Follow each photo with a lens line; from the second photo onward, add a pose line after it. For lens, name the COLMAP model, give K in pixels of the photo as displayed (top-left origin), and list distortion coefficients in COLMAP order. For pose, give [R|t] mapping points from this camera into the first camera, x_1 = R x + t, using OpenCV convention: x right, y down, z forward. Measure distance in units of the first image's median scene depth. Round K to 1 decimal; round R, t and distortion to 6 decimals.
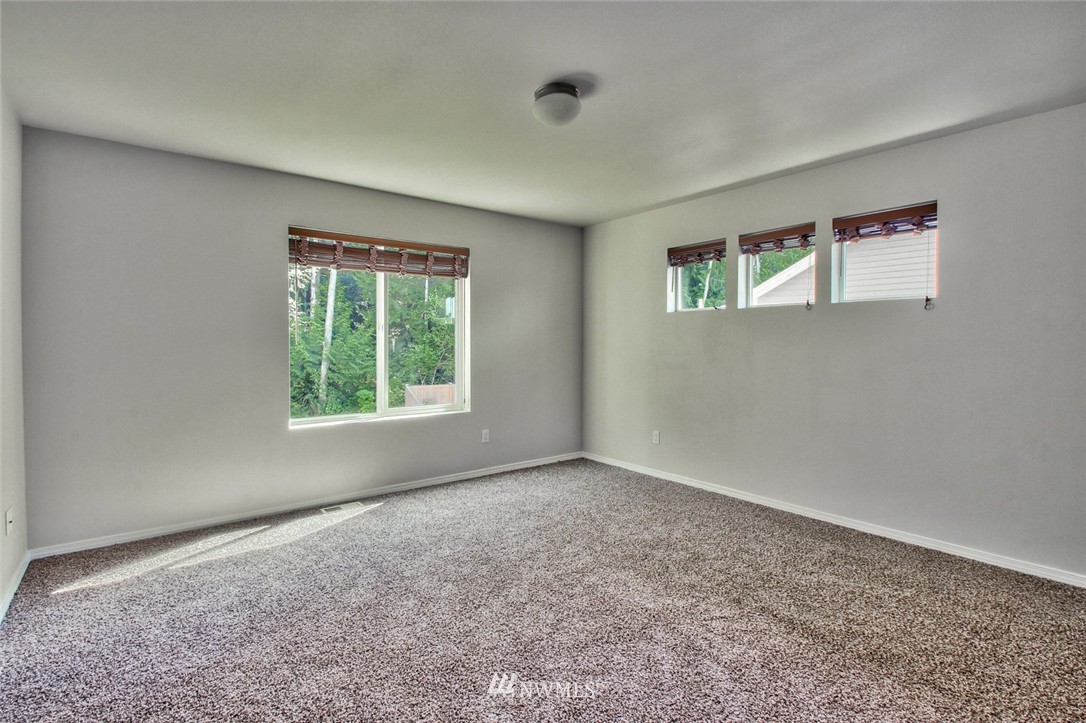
lens RADIAL K [[527.9, 0, 536.0], [0, 527.9, 355.2], [0, 0, 1]] dist [-0.001748, -0.000864]
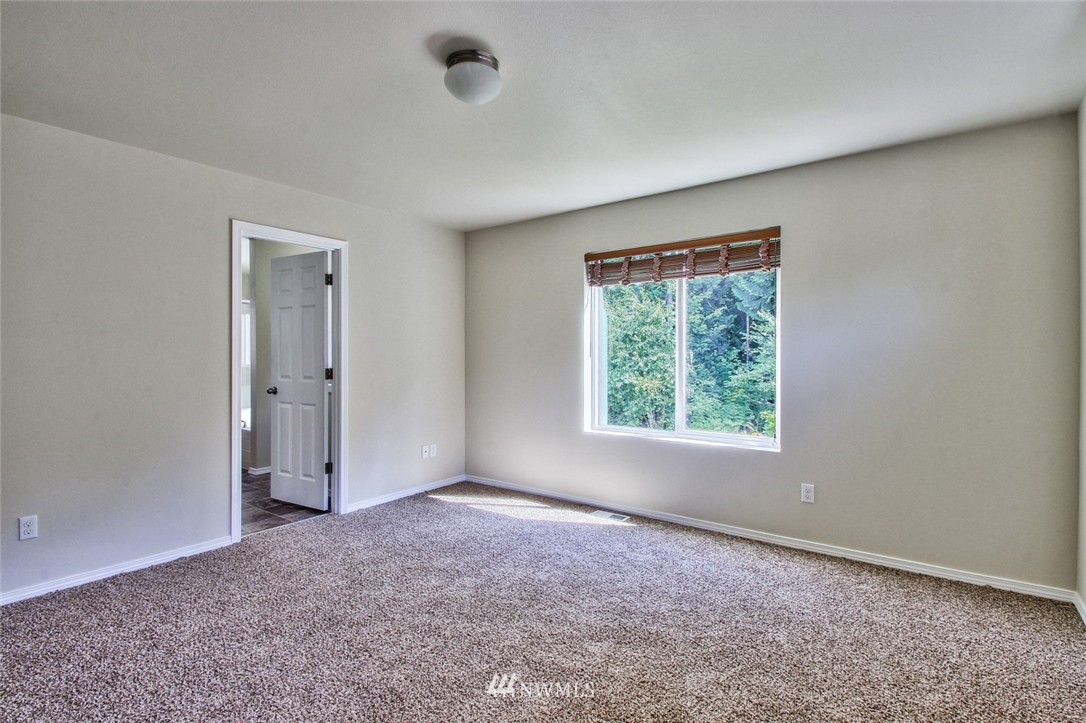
lens RADIAL K [[527.9, 0, 534.0], [0, 527.9, 361.7], [0, 0, 1]] dist [-0.001748, -0.000864]
pose [[0.232199, 0.013199, -0.972579, 0.623818], [-0.023996, 0.999681, 0.007838, -0.017693], [0.972372, 0.021518, 0.232442, 0.632658]]
